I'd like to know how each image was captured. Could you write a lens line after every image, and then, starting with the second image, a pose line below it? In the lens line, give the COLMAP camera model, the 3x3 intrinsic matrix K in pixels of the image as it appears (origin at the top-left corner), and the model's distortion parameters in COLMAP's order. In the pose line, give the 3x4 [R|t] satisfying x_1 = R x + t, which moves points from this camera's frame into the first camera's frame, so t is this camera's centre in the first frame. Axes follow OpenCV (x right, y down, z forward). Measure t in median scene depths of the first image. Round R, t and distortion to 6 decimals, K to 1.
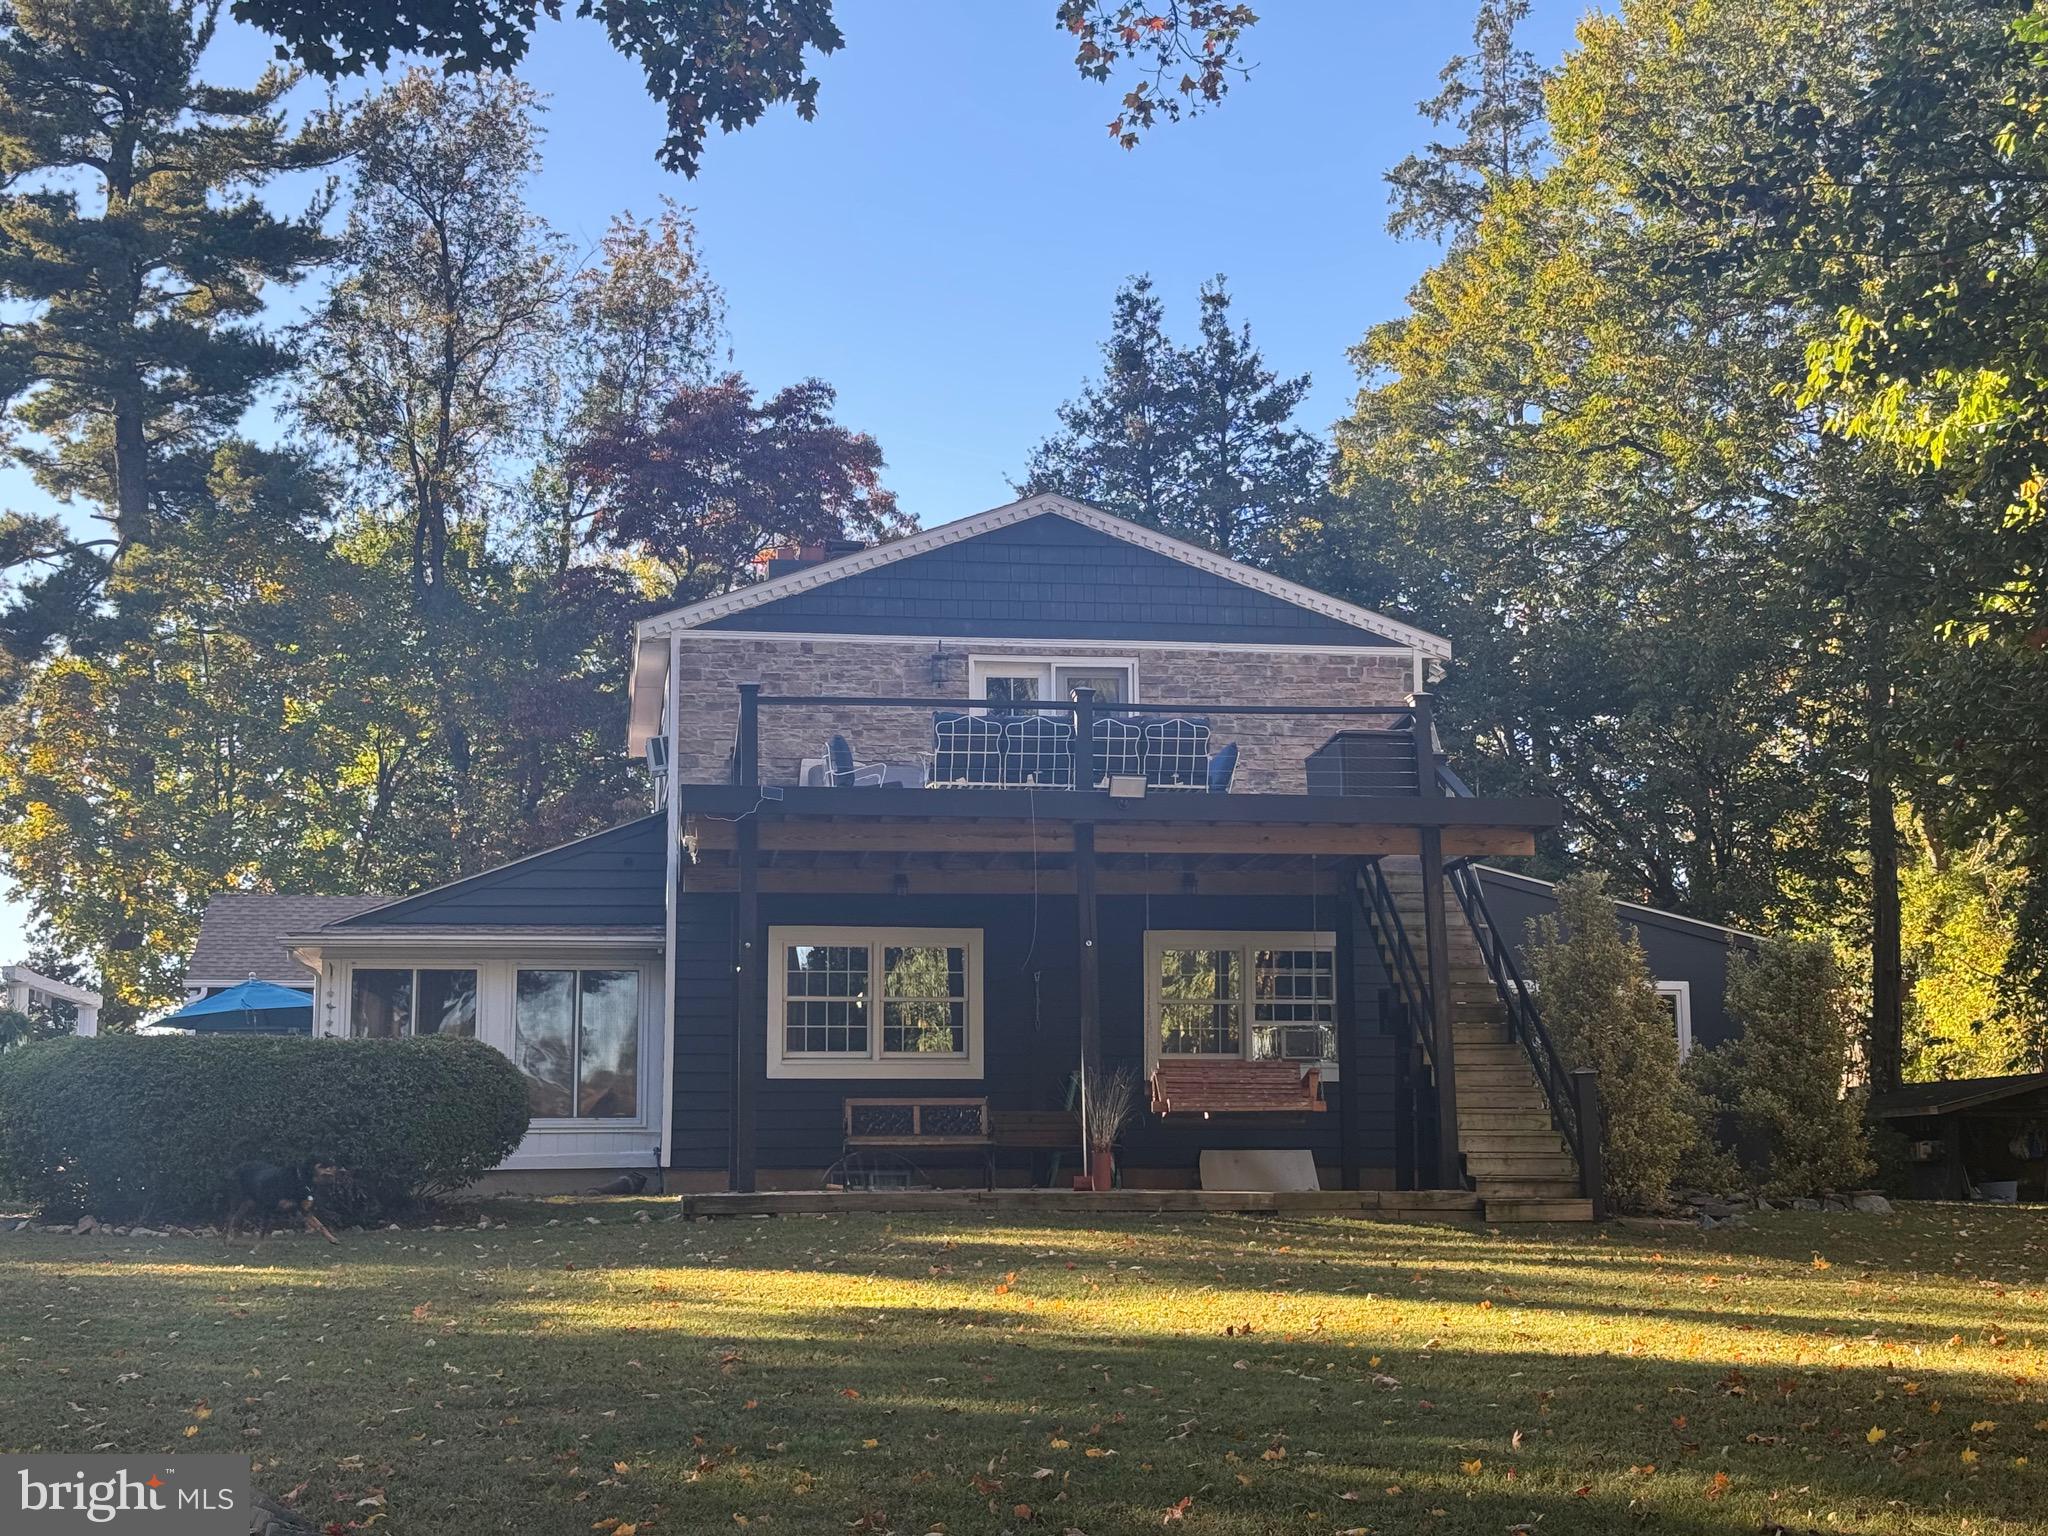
lens RADIAL K [[2857.3, 0, 1024.0], [0, 2857.3, 768.0], [0, 0, 1]] dist [0.003680, 0.010048]
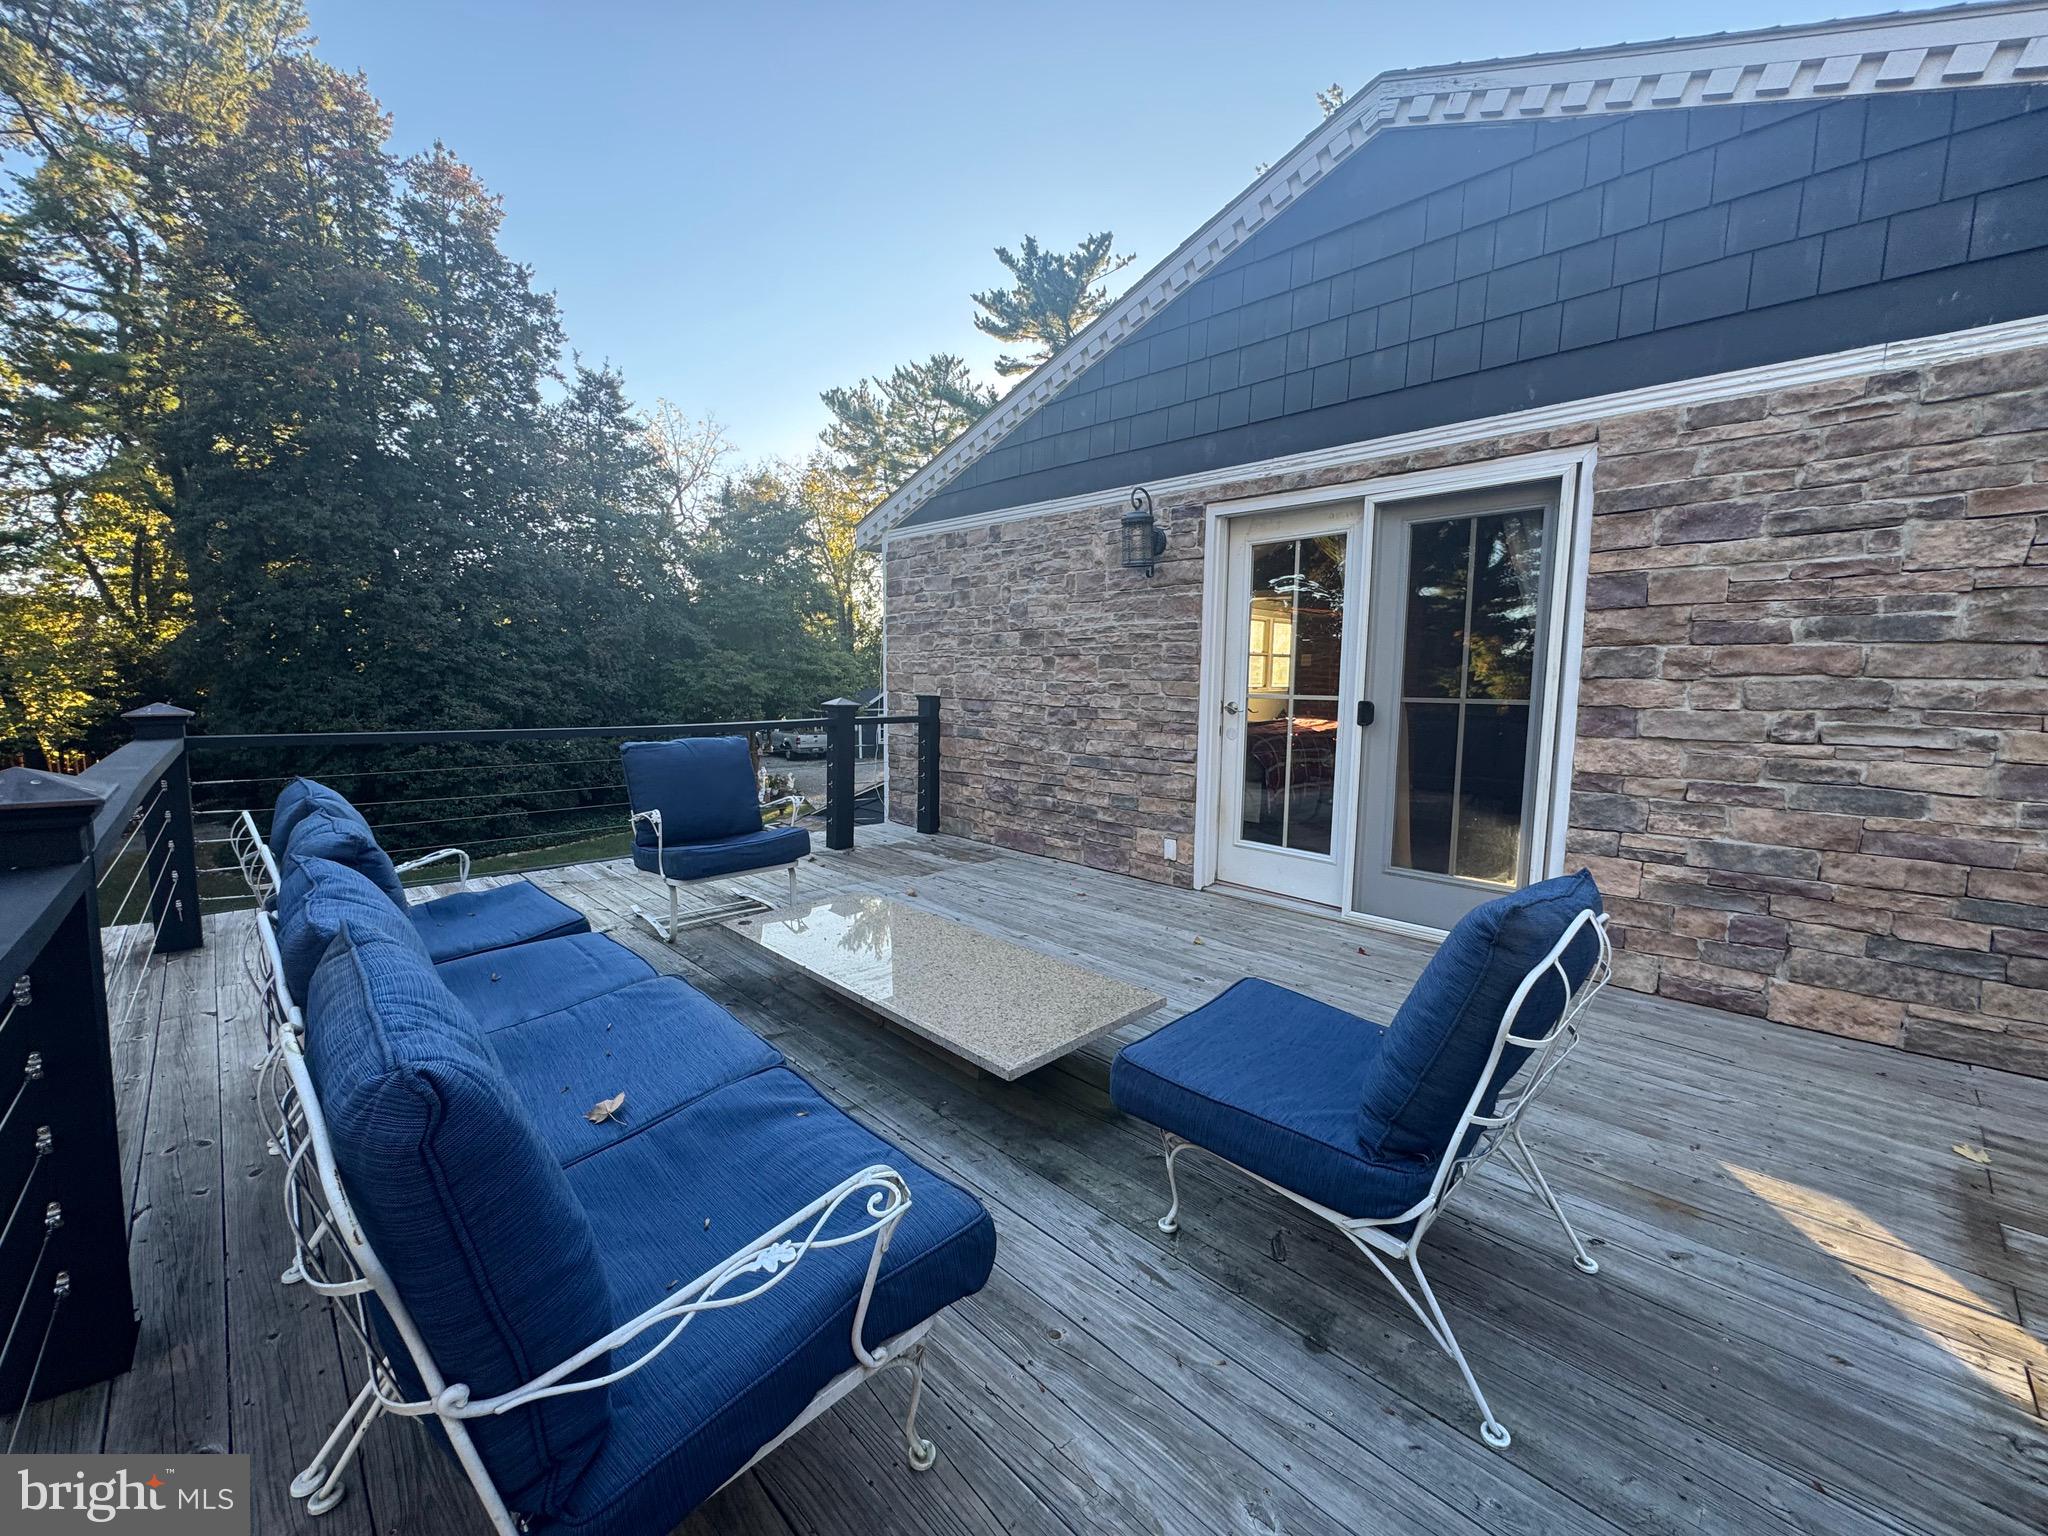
lens RADIAL K [[818.5, 0, 1022.5], [0, 818.5, 767.9], [0, 0, 1]] dist [-0.002346, -0.000027]
pose [[0.590816, 0.108601, -0.799464, 0.086422], [0.103433, 0.972527, 0.208549, -0.027353], [0.800149, -0.205905, 0.563351, 0.869464]]
